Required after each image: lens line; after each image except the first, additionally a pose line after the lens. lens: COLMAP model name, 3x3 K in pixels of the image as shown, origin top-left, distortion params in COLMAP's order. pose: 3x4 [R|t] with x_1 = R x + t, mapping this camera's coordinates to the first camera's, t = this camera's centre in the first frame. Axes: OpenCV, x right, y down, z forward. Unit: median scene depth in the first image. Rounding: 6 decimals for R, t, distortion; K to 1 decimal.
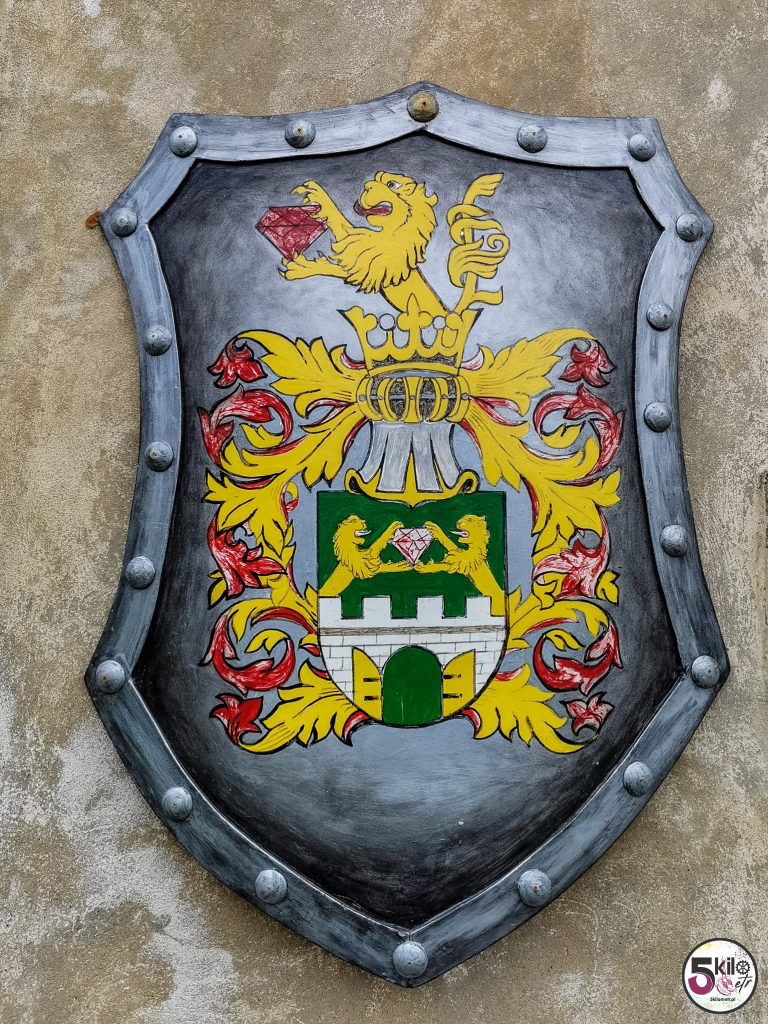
lens RADIAL K [[805.3, 0, 383.9], [0, 805.3, 512.0], [0, 0, 1]] dist [0.001122, 0.000068]
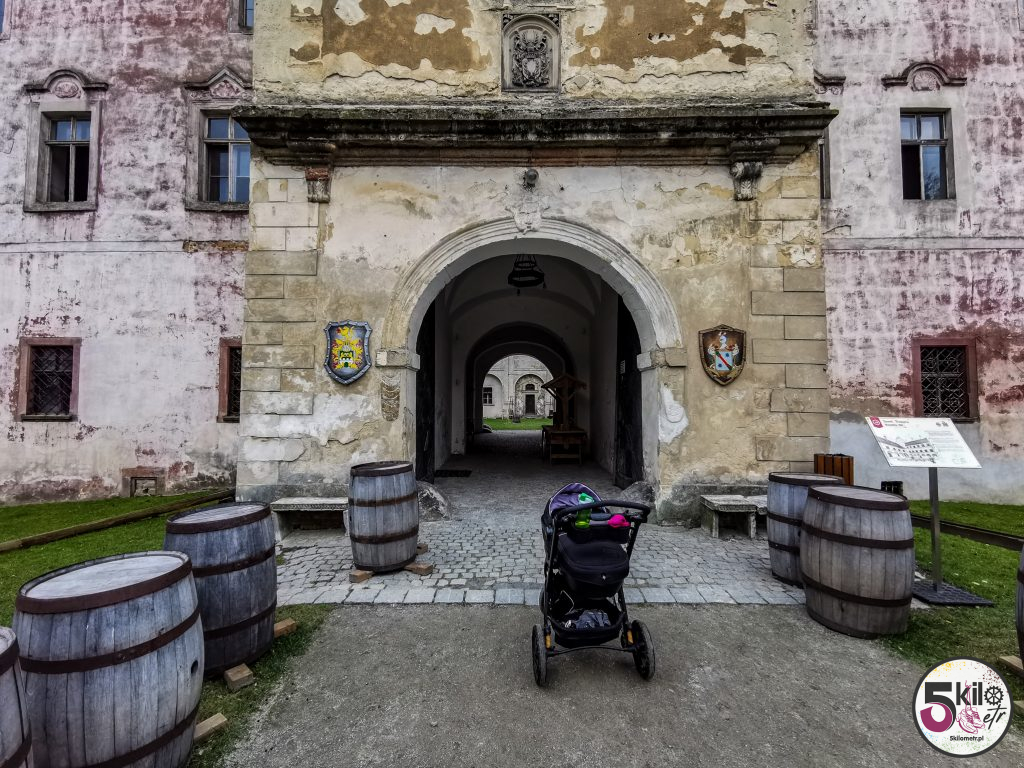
lens RADIAL K [[477.4, 0, 512.1], [0, 477.4, 384.1], [0, 0, 1]] dist [-0.000356, -0.000015]
pose [[0.999797, 0.003589, -0.019818, 3.031164], [-0.002321, 0.997969, 0.063663, 0.016799], [0.020006, -0.063604, 0.997775, -7.143426]]
